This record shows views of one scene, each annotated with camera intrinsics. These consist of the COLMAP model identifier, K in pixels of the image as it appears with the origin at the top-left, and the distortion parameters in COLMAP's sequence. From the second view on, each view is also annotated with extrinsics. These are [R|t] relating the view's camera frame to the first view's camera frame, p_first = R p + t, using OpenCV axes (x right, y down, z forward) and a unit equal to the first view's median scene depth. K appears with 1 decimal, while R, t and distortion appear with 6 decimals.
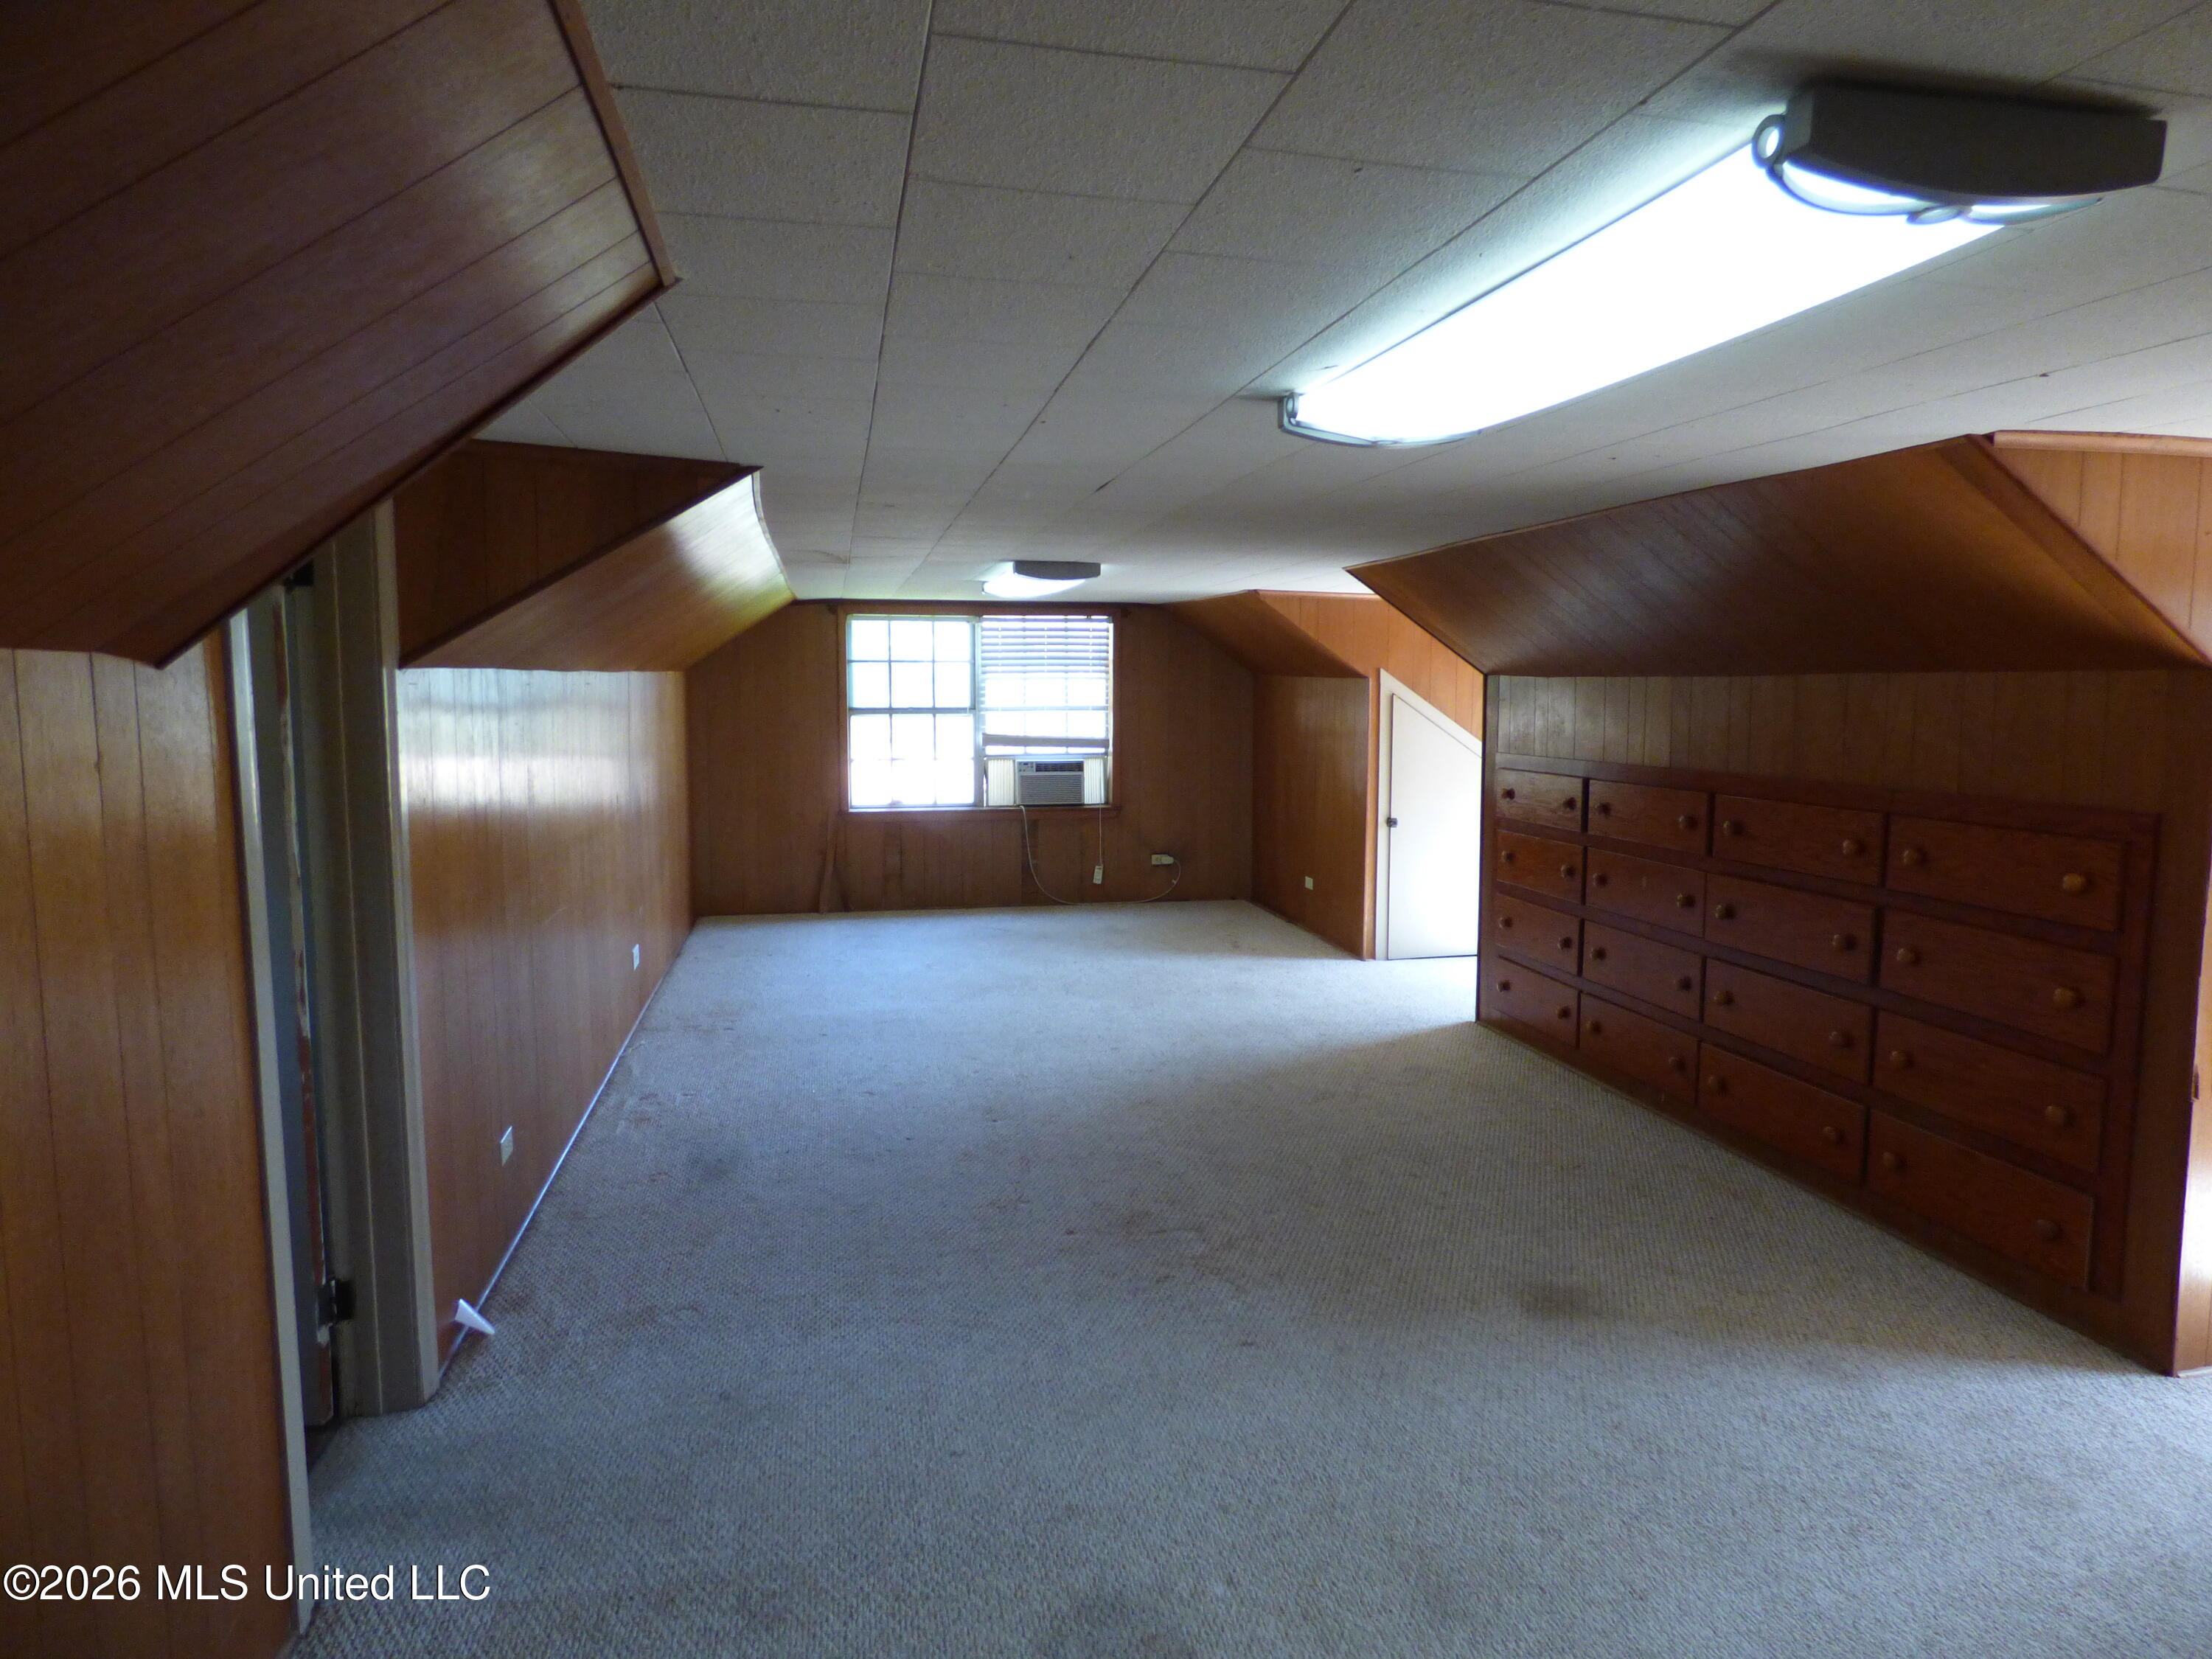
lens RADIAL K [[1338.2, 0, 1109.3], [0, 1338.2, 820.9], [0, 0, 1]] dist [-0.029900, -0.004873]
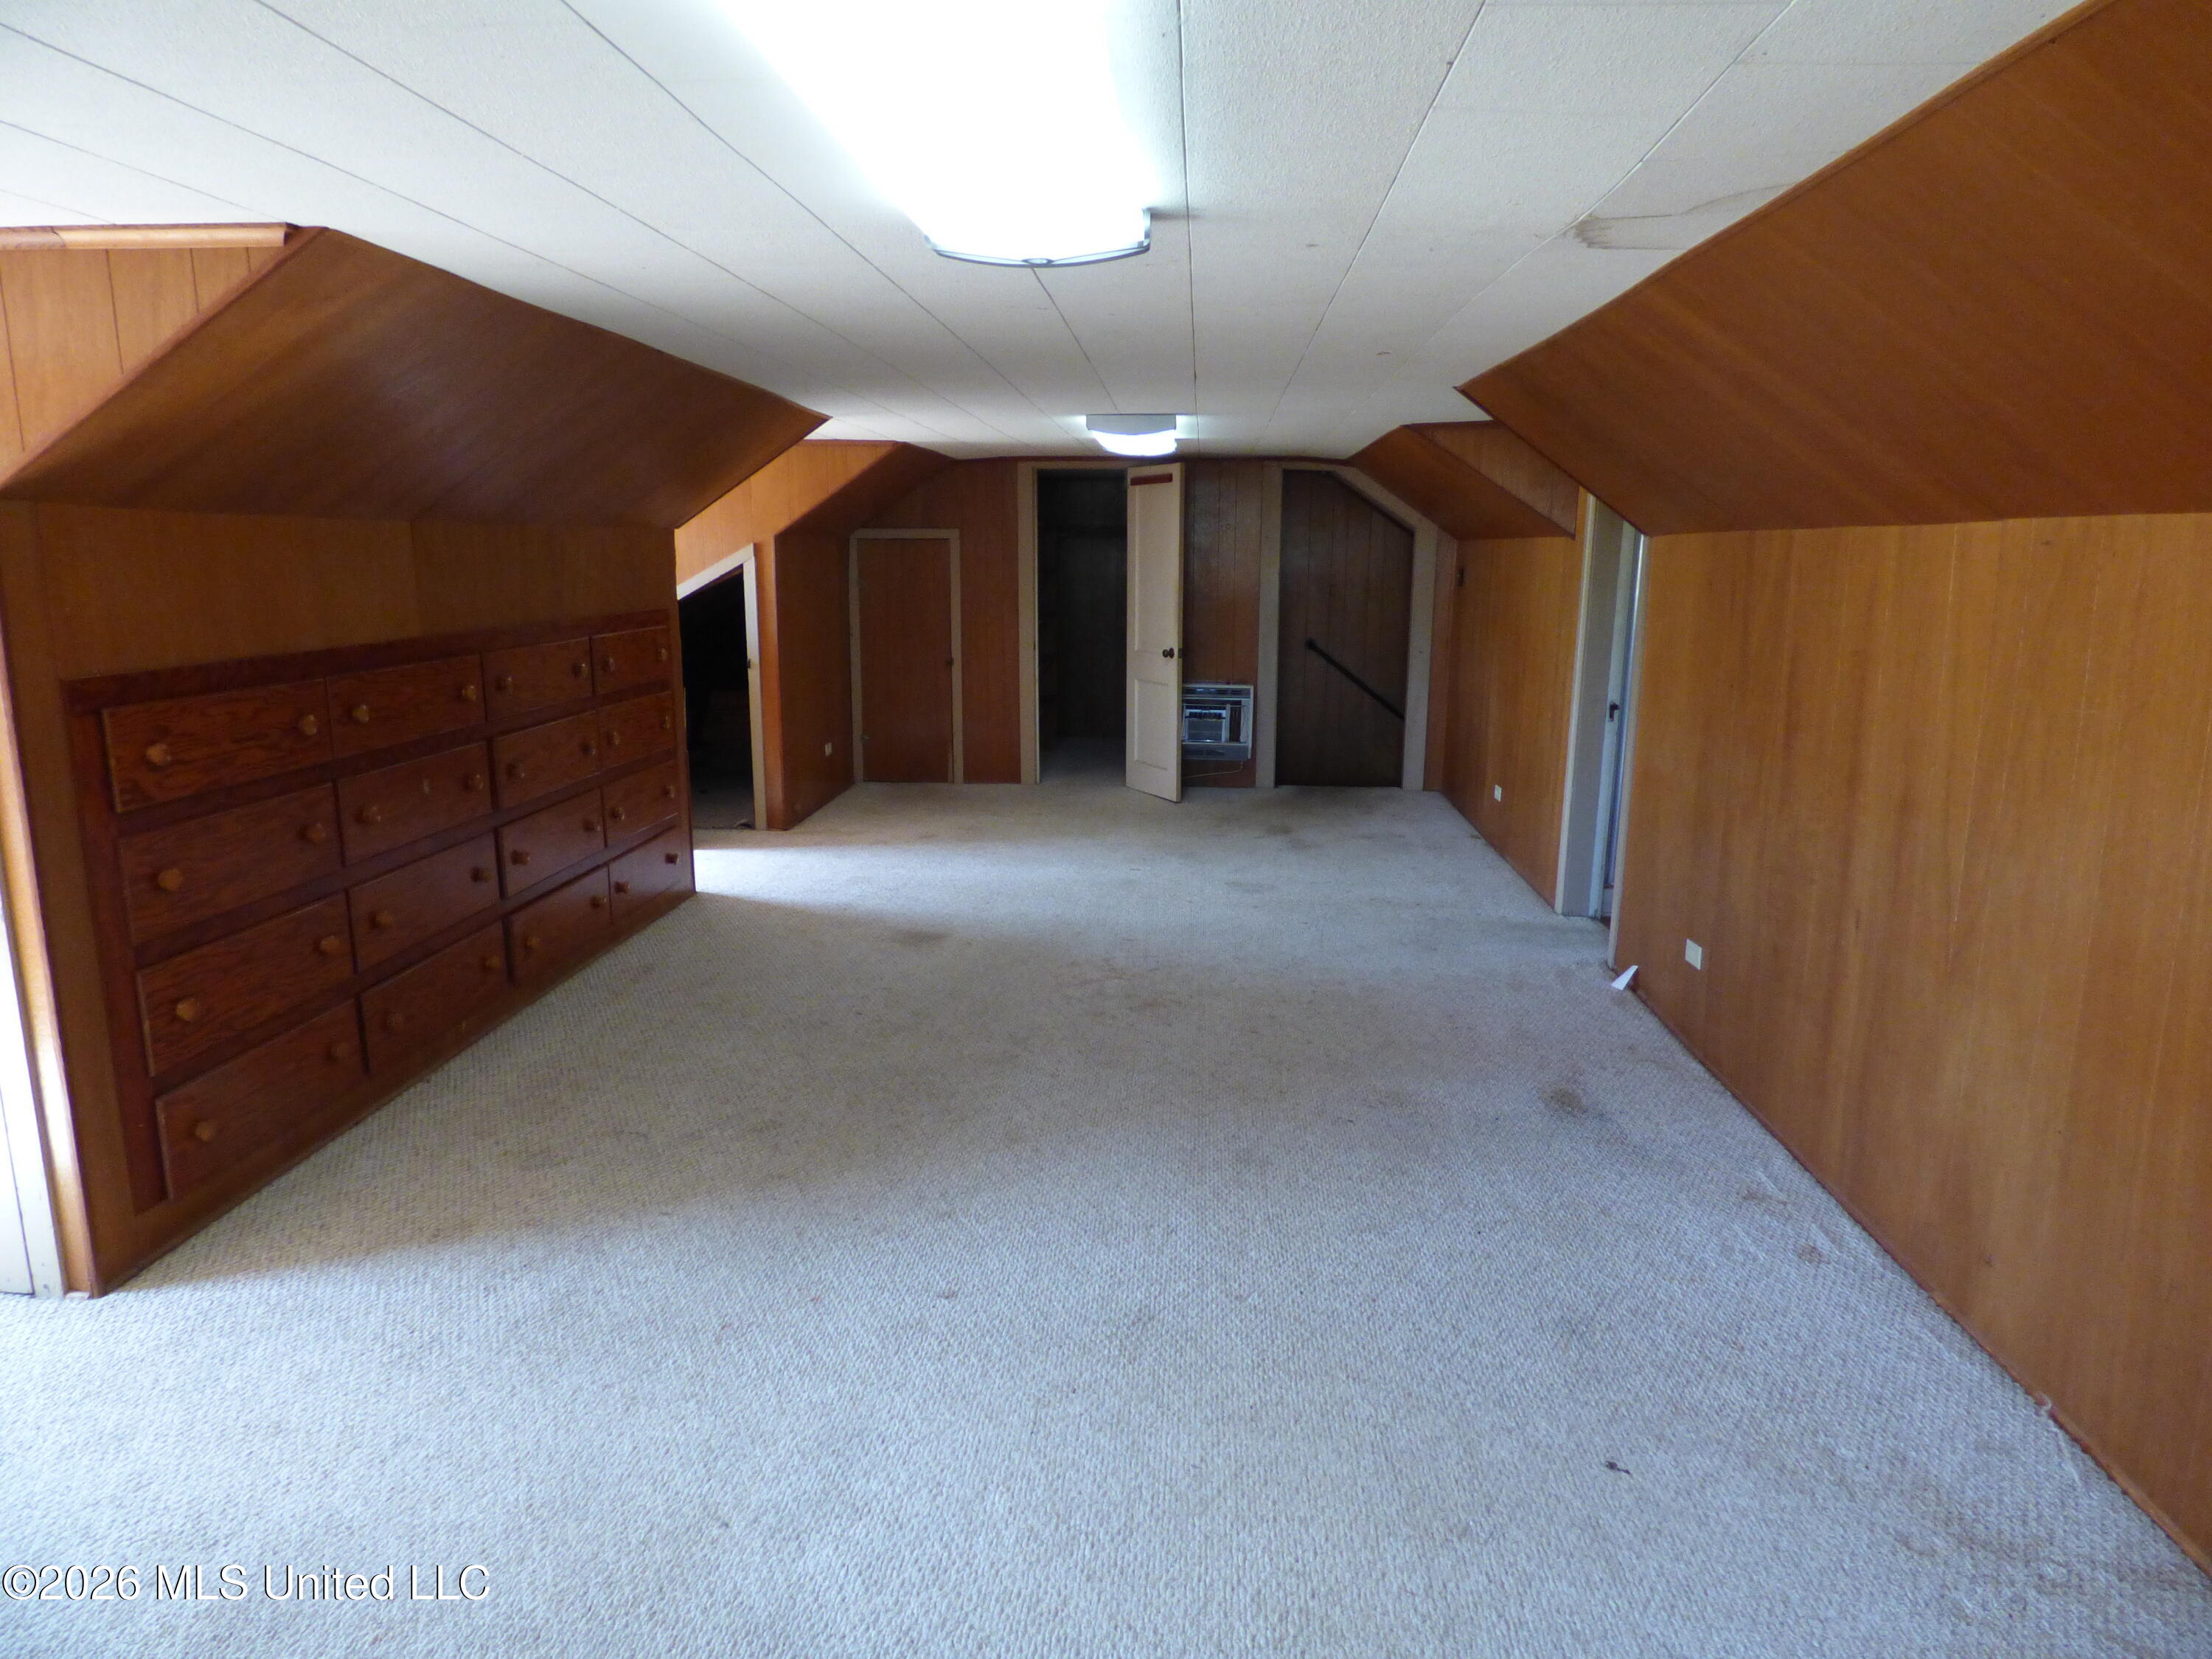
lens RADIAL K [[1338.2, 0, 1111.2], [0, 1338.2, 829.2], [0, 0, 1]] dist [-0.029900, -0.004873]
pose [[-0.963771, -0.059903, 0.259917, -0.219134], [0.020456, 0.954986, 0.295944, -0.173683], [-0.265945, 0.290539, -0.919163, 1.802746]]
